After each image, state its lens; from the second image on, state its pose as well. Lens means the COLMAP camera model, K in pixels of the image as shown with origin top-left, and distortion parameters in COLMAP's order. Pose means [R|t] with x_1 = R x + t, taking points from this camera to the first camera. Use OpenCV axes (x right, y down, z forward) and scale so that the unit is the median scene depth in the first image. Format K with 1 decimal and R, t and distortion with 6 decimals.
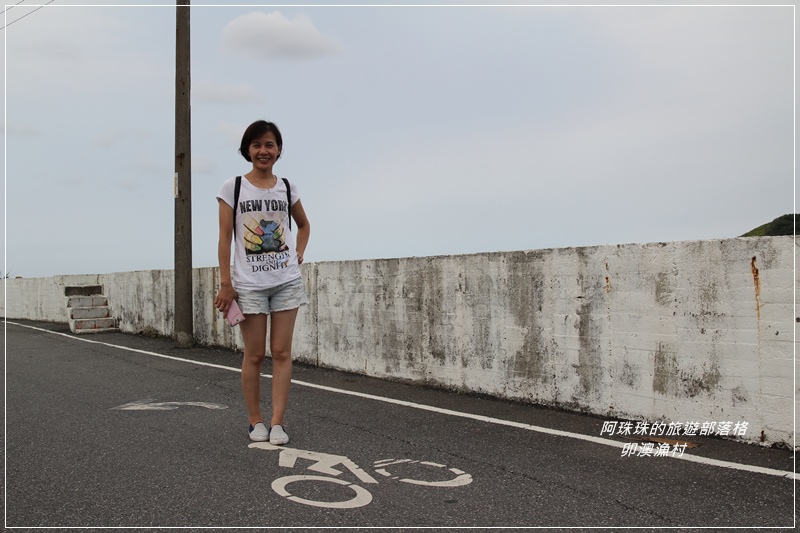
lens RADIAL K [[900.9, 0, 397.8], [0, 900.9, 260.9], [0, 0, 1]] dist [-0.058793, 0.000000]
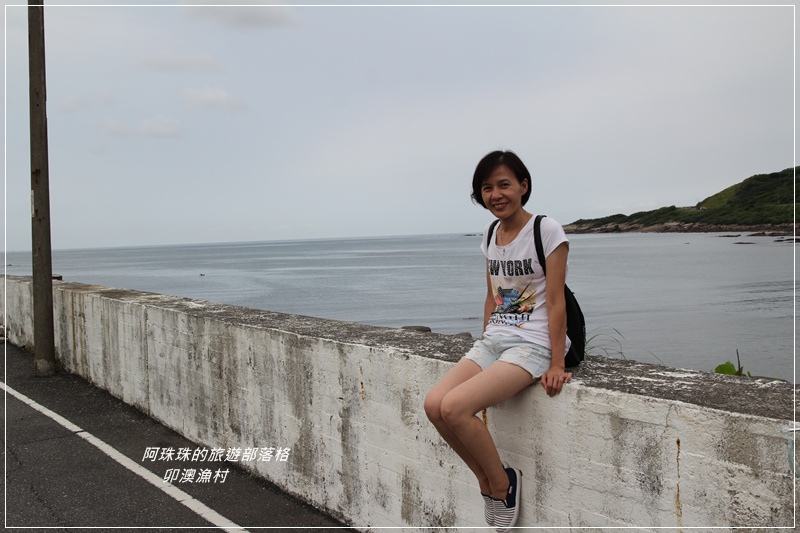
lens RADIAL K [[900.9, 0, 401.5], [0, 900.9, 271.5], [0, 0, 1]] dist [-0.058793, 0.000000]
pose [[0.999330, -0.009176, 0.035426, 0.189727], [0.007317, 0.998607, 0.052247, -0.107239], [-0.035856, -0.051953, 0.998006, 0.094935]]
